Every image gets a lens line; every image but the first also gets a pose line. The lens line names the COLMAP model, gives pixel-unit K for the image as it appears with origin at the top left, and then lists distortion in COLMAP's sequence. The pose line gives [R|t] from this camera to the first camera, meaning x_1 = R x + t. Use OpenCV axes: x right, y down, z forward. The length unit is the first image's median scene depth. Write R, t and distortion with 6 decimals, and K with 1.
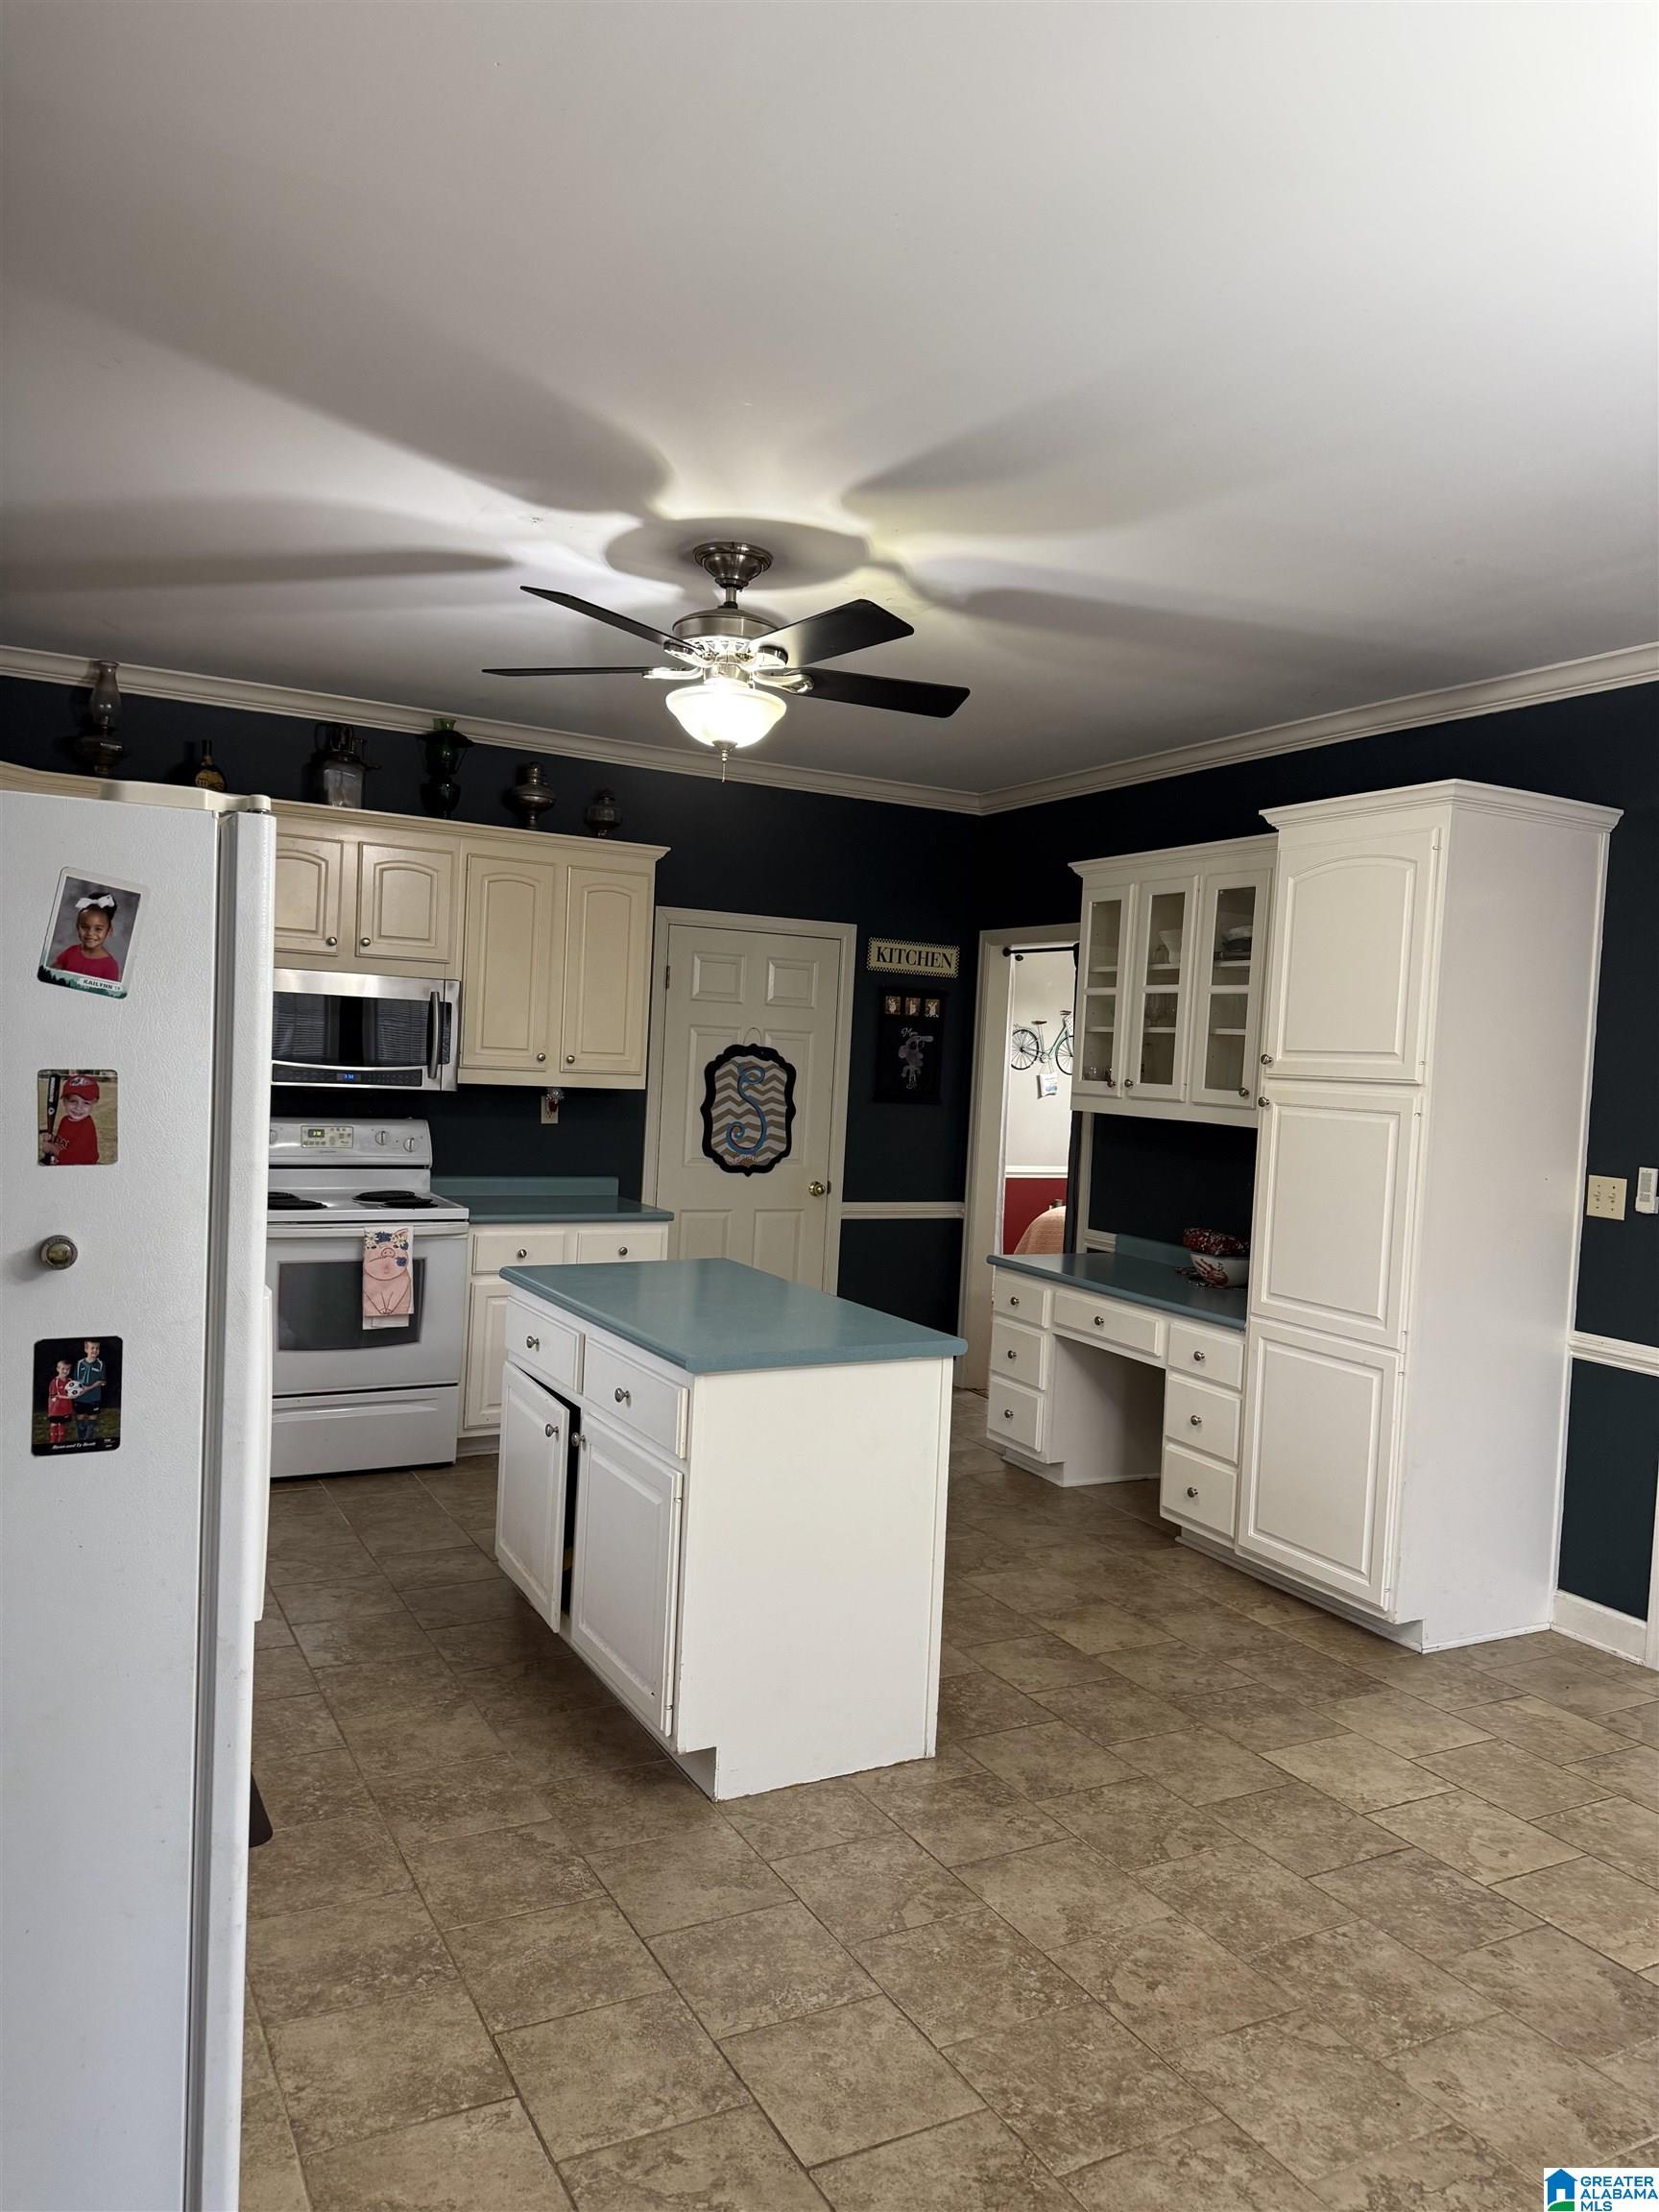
lens RADIAL K [[1564.8, 0, 832.7], [0, 1564.8, 1112.0], [0, 0, 1]] dist [0.025416, -0.032177]
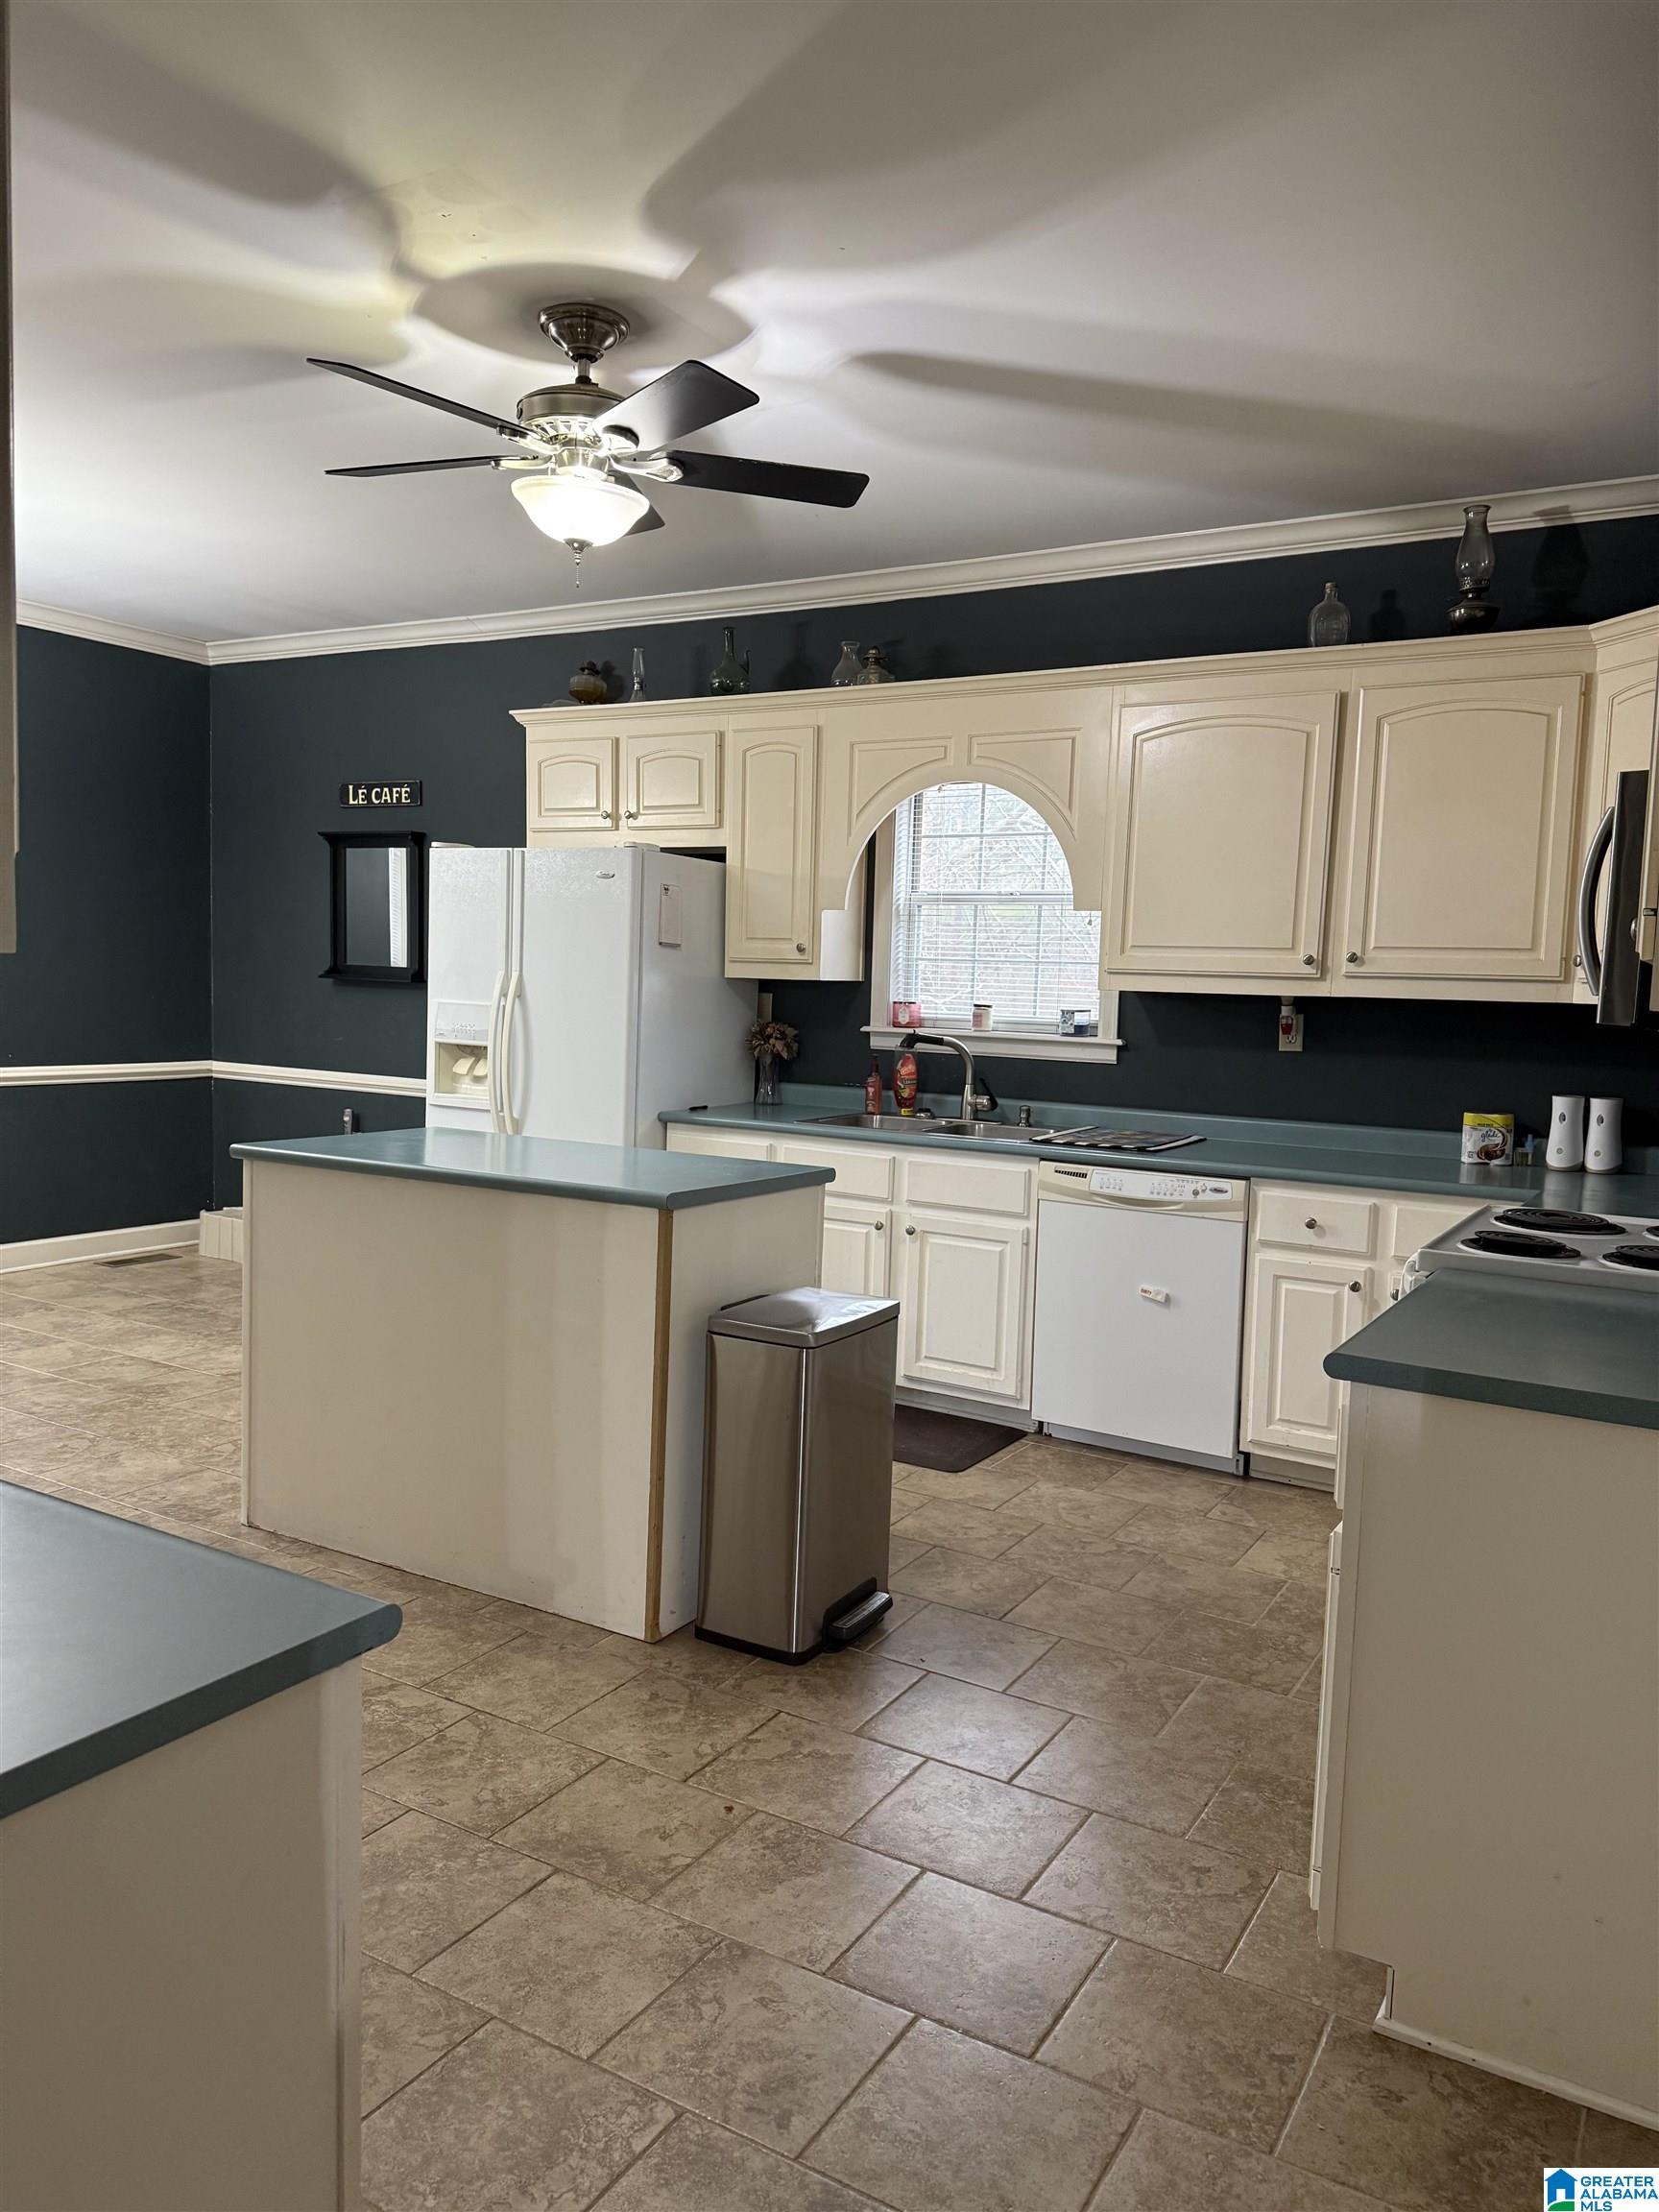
lens RADIAL K [[1564.8, 0, 839.2], [0, 1564.8, 1099.7], [0, 0, 1]] dist [0.025416, -0.032177]
pose [[-0.850919, -0.039574, -0.523804, 0.322434], [-0.097052, 0.991835, 0.082727, -0.013681], [0.516253, 0.121230, -0.847812, 2.296405]]
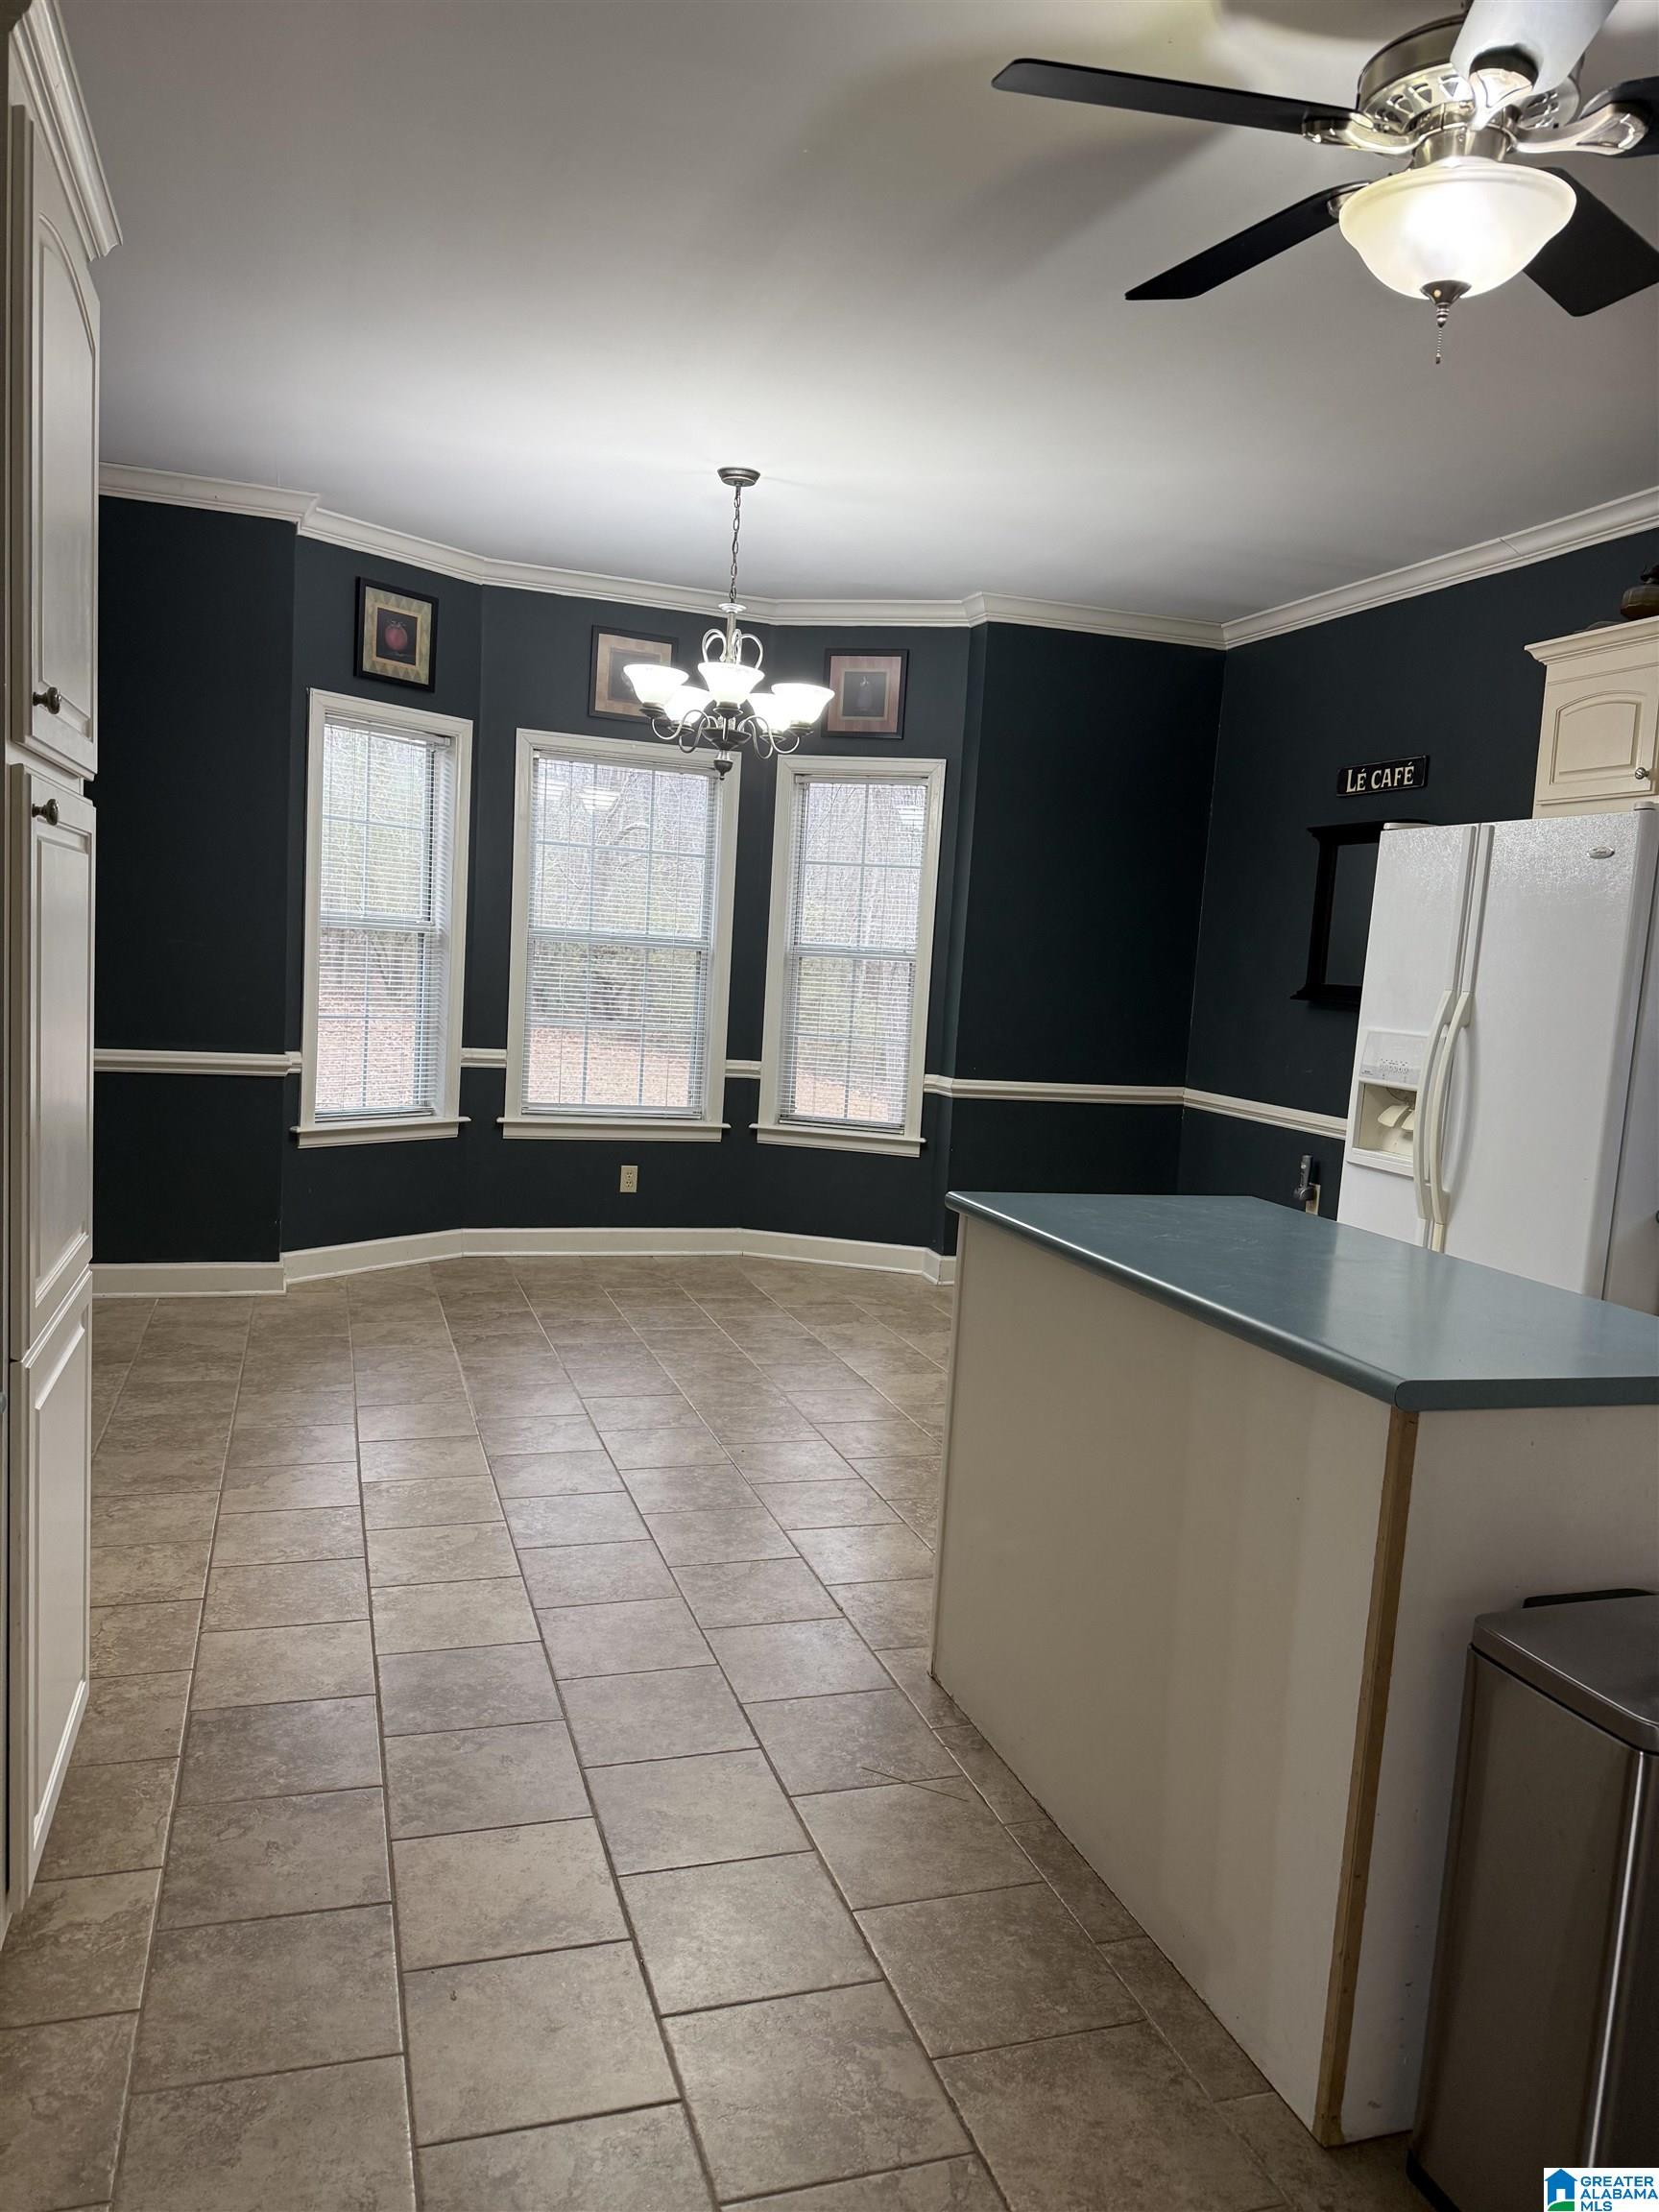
lens RADIAL K [[1564.8, 0, 823.7], [0, 1564.8, 1112.1], [0, 0, 1]] dist [0.025416, -0.032177]
pose [[-0.977835, -0.127065, 0.166412, 0.018369], [-0.103094, 0.983967, 0.145536, -0.012111], [-0.182237, 0.125154, -0.975257, 1.976544]]
